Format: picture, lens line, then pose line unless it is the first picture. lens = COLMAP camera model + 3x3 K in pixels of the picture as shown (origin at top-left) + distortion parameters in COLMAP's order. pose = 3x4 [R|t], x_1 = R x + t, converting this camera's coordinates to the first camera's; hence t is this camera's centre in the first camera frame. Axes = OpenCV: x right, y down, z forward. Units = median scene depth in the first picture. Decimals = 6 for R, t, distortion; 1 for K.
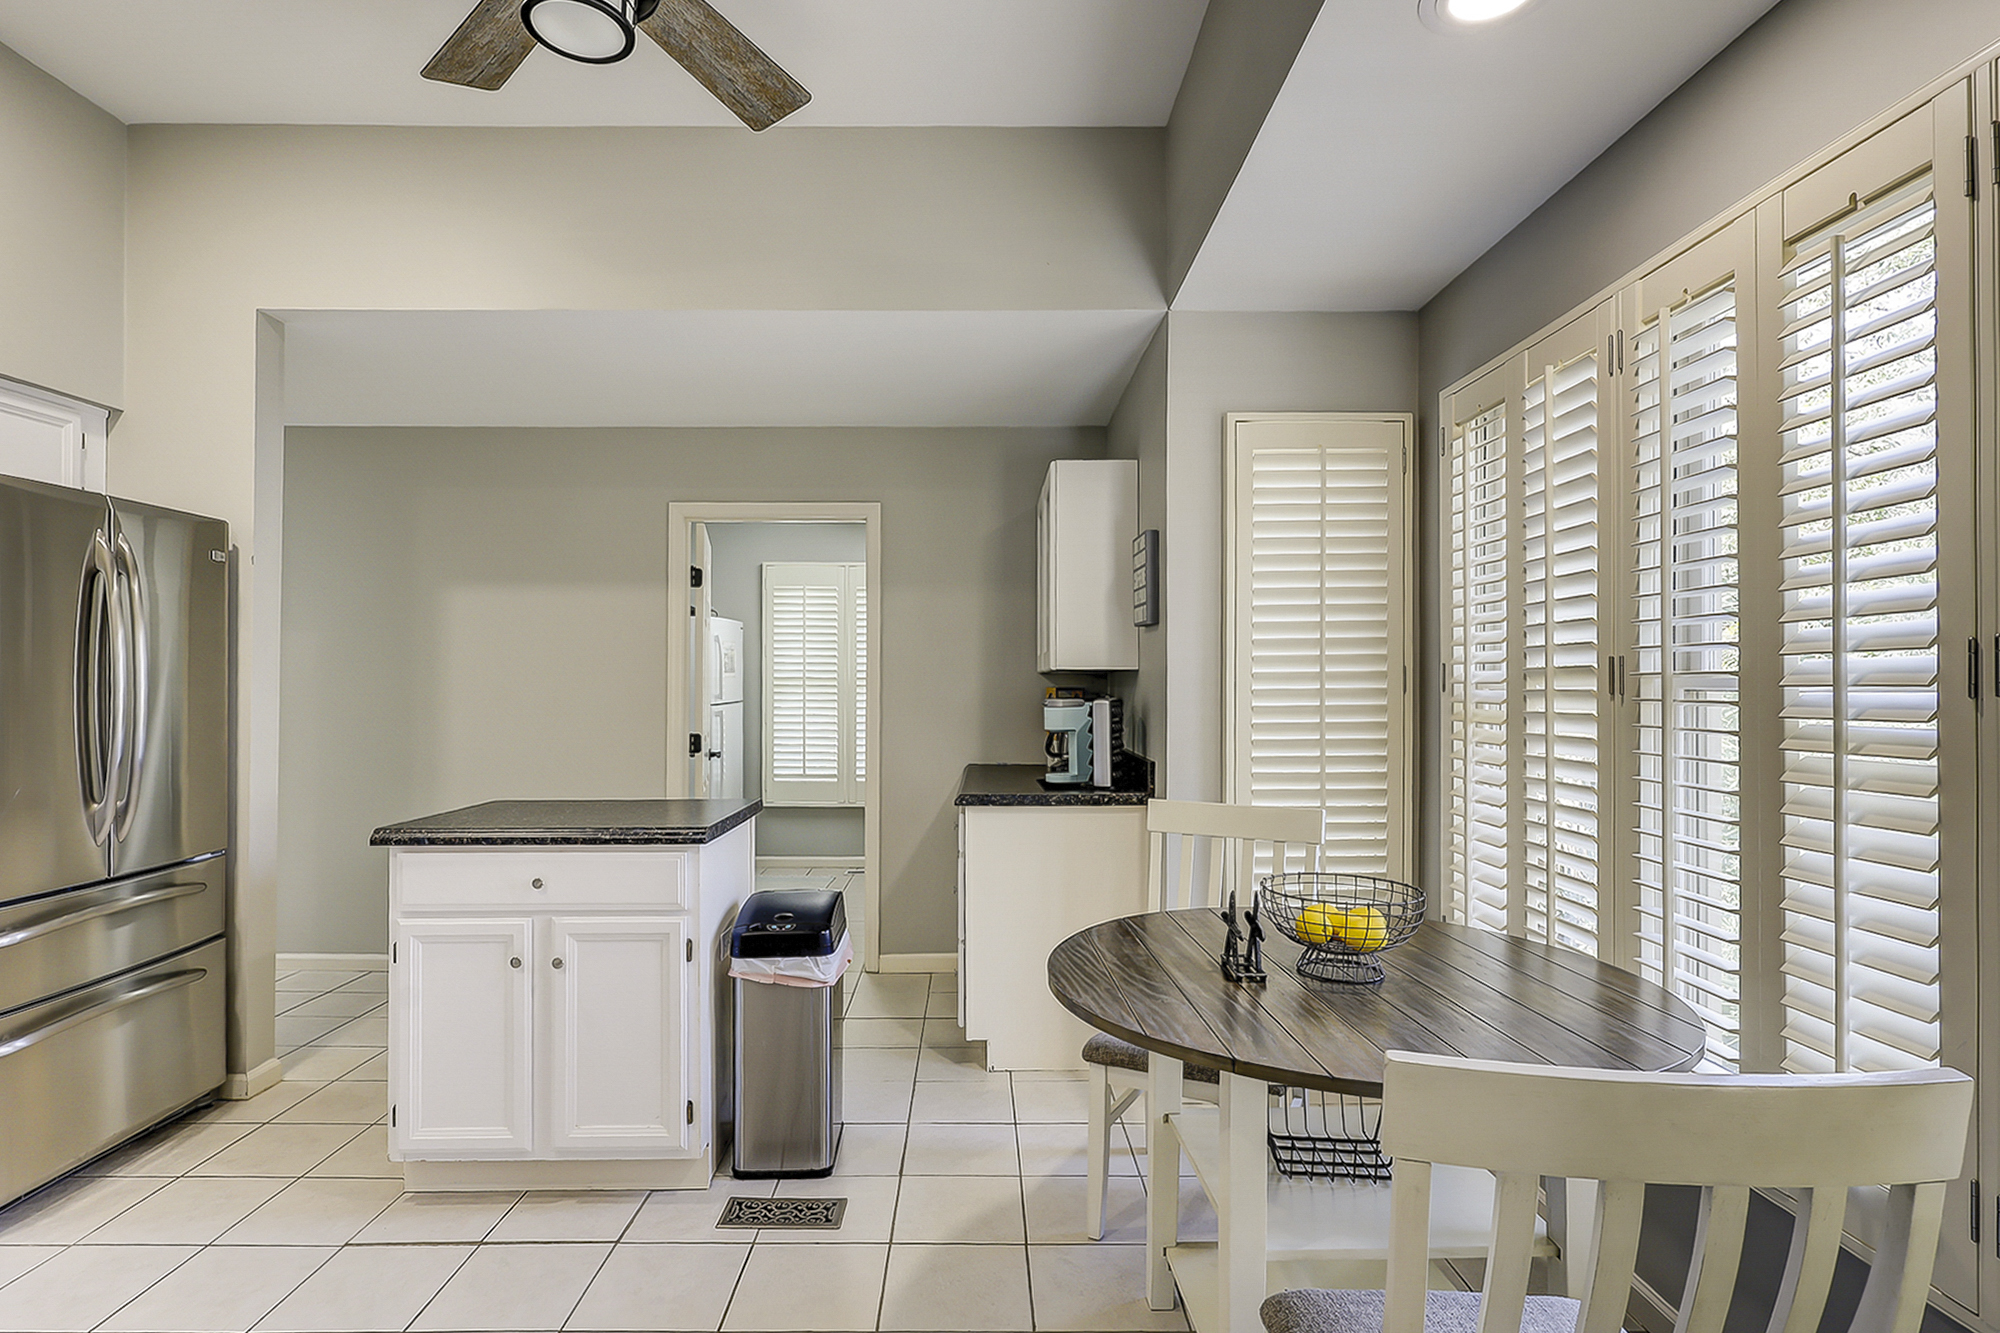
lens RADIAL K [[978.7, 0, 1000.0], [0, 978.7, 666.5], [0, 0, 1]] dist [-0.002743, -0.000423]
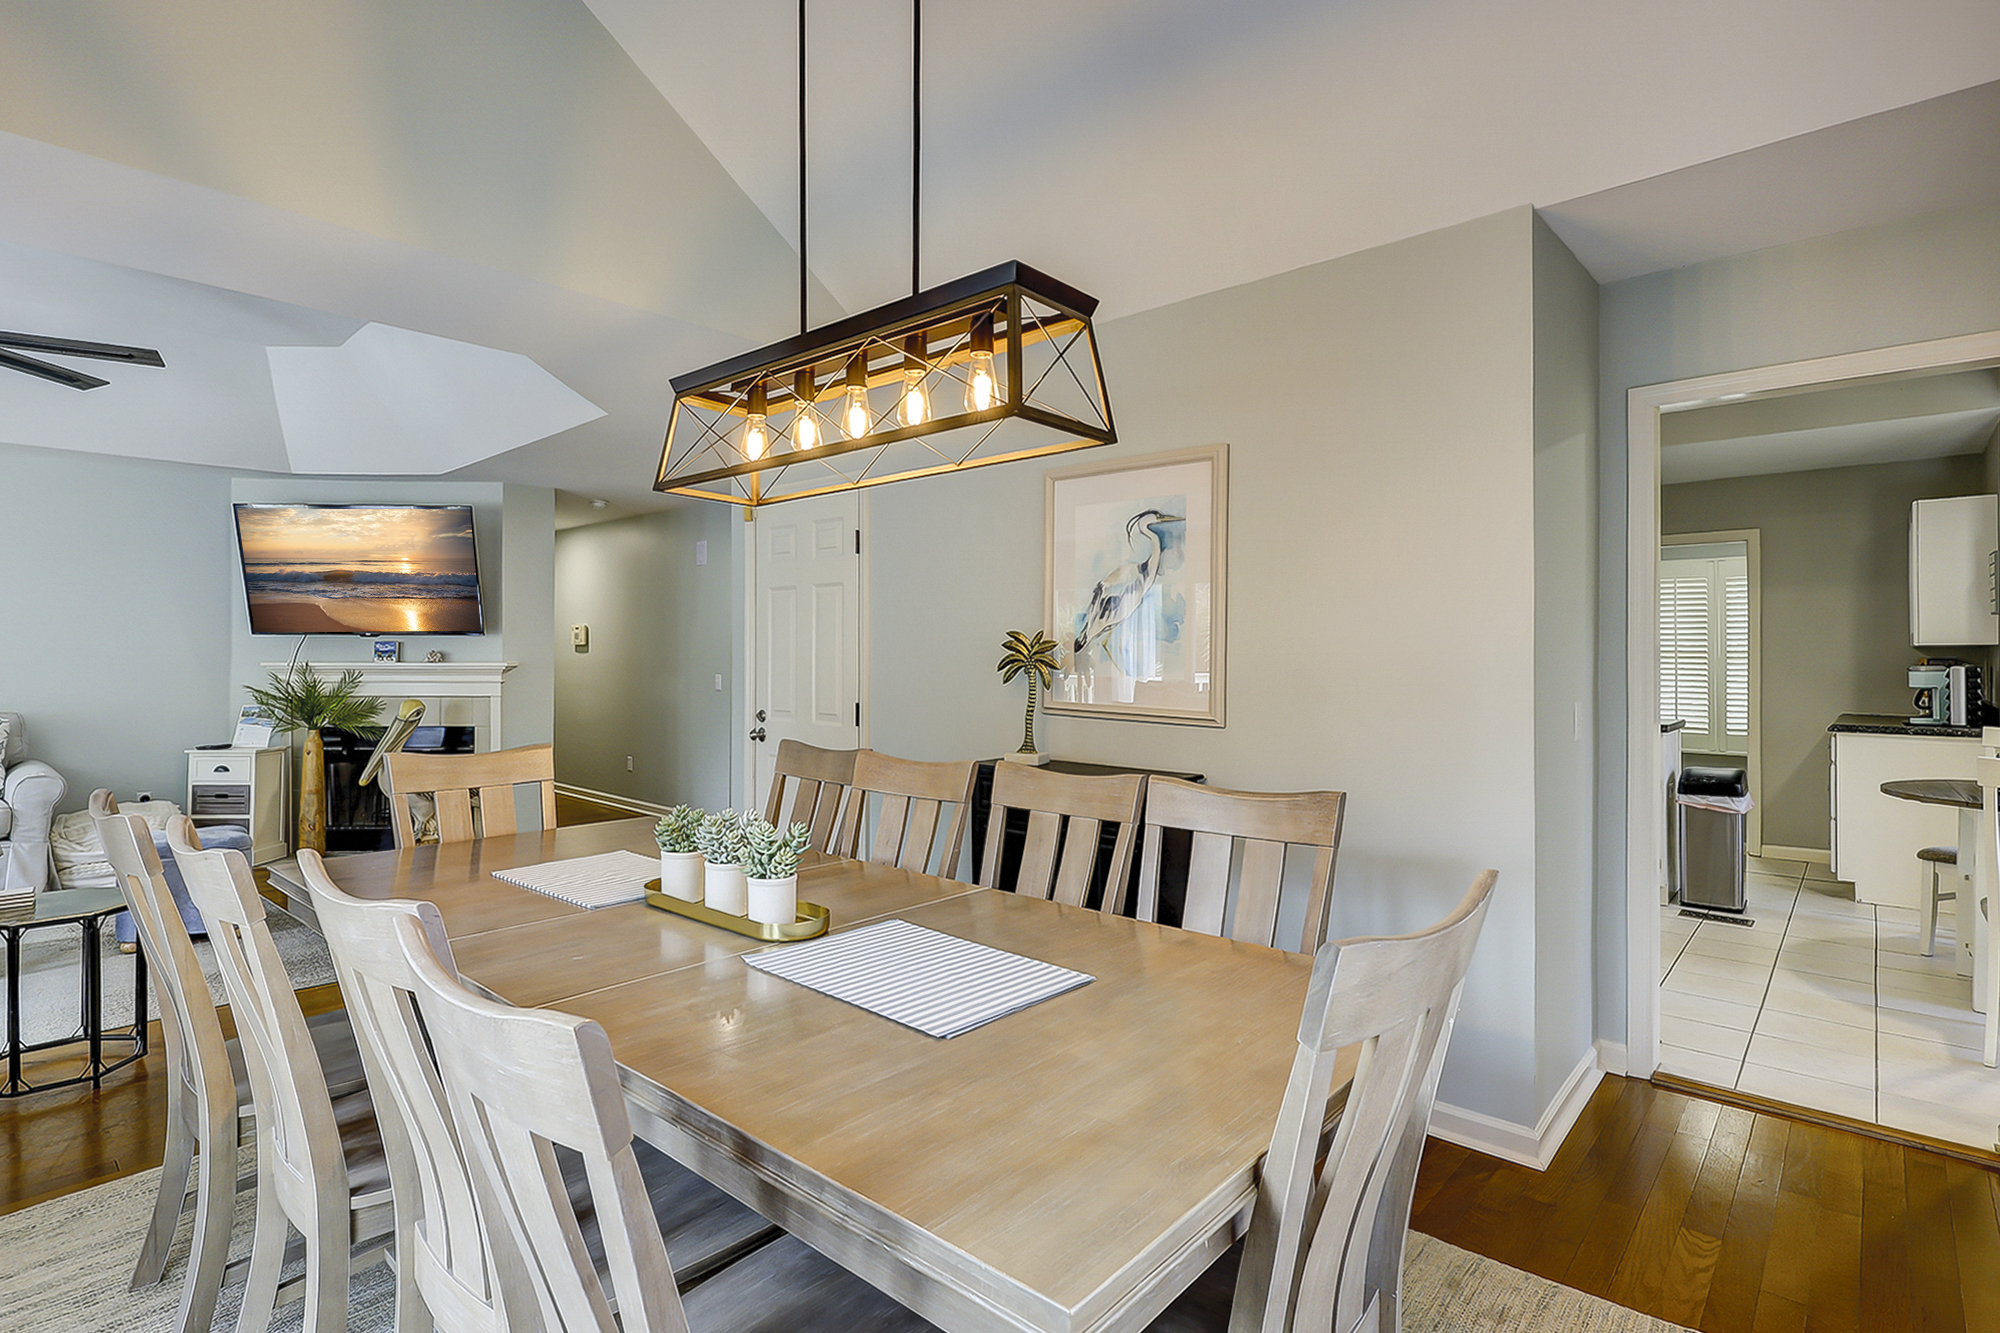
lens RADIAL K [[979.6, 0, 1031.0], [0, 979.6, 646.7], [0, 0, 1]] dist [0.012365, -0.000411]
pose [[0.746038, 0.000058, -0.665903, 0.055155], [0.008365, 0.999920, 0.009459, -0.021088], [0.665850, -0.012627, 0.745978, -1.029641]]
